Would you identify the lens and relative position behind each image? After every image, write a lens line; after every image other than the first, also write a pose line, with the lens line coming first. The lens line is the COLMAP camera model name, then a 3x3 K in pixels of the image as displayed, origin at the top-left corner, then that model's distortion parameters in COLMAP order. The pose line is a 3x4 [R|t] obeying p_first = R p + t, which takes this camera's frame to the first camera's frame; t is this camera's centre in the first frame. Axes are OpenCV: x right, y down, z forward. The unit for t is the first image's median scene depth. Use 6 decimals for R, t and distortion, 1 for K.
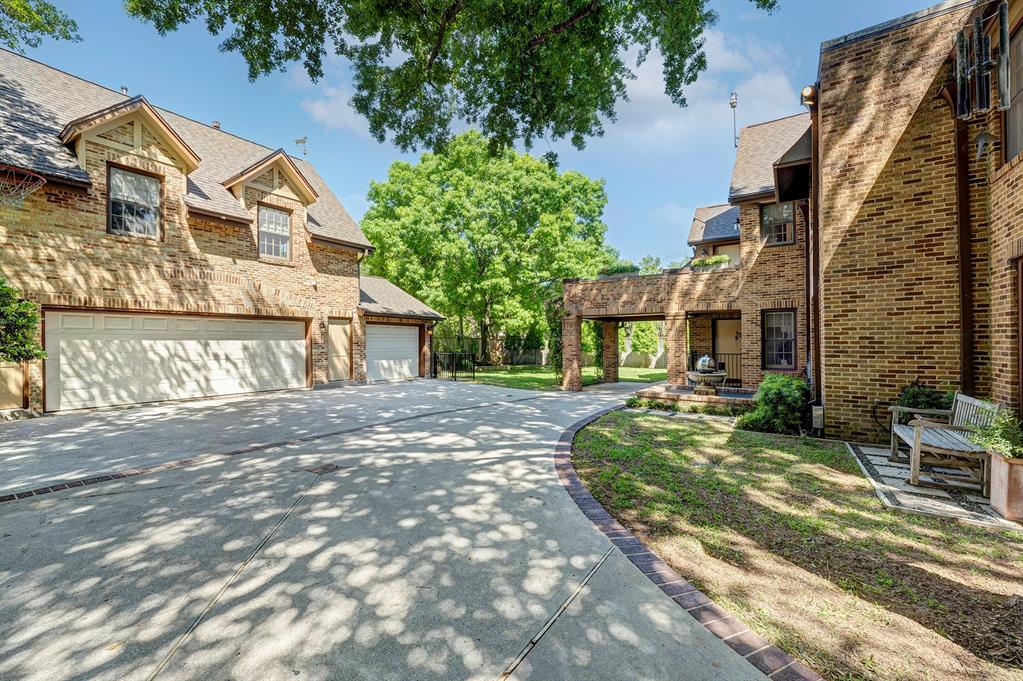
lens RADIAL K [[408.1, 0, 514.0], [0, 408.1, 345.8], [0, 0, 1]] dist [0.001118, -0.000021]
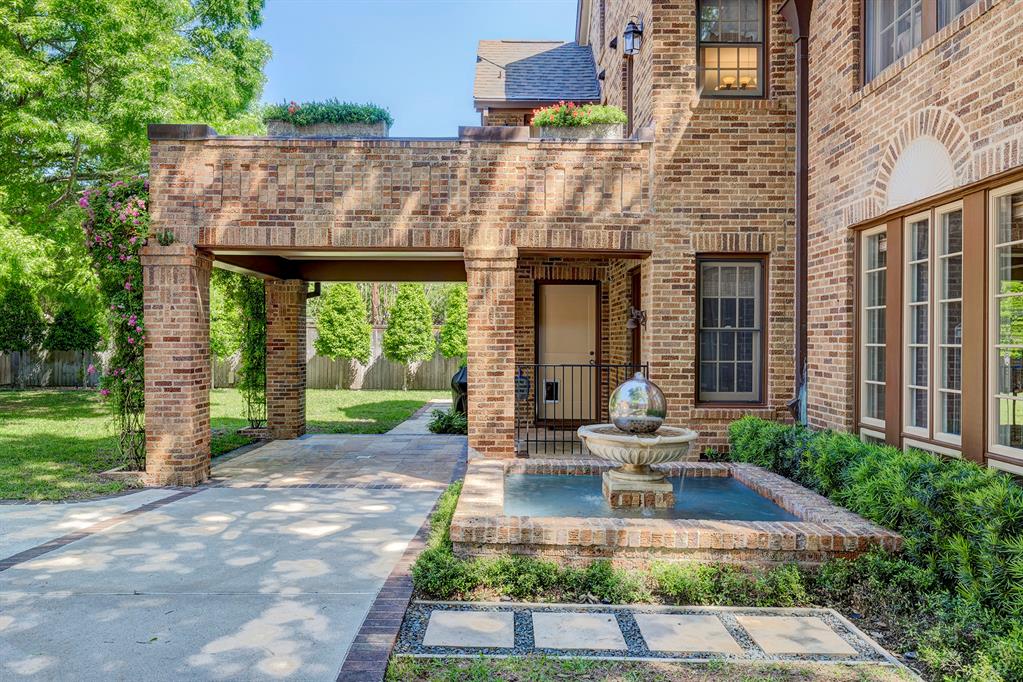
lens RADIAL K [[697.8, 0, 488.2], [0, 697.8, 344.3], [0, 0, 1]] dist [0.009874, 0.000316]
pose [[0.848276, 0.004013, 0.529540, 0.059549], [-0.006086, 0.999979, 0.002172, -0.000631], [-0.529520, -0.005065, 0.848282, 0.418769]]
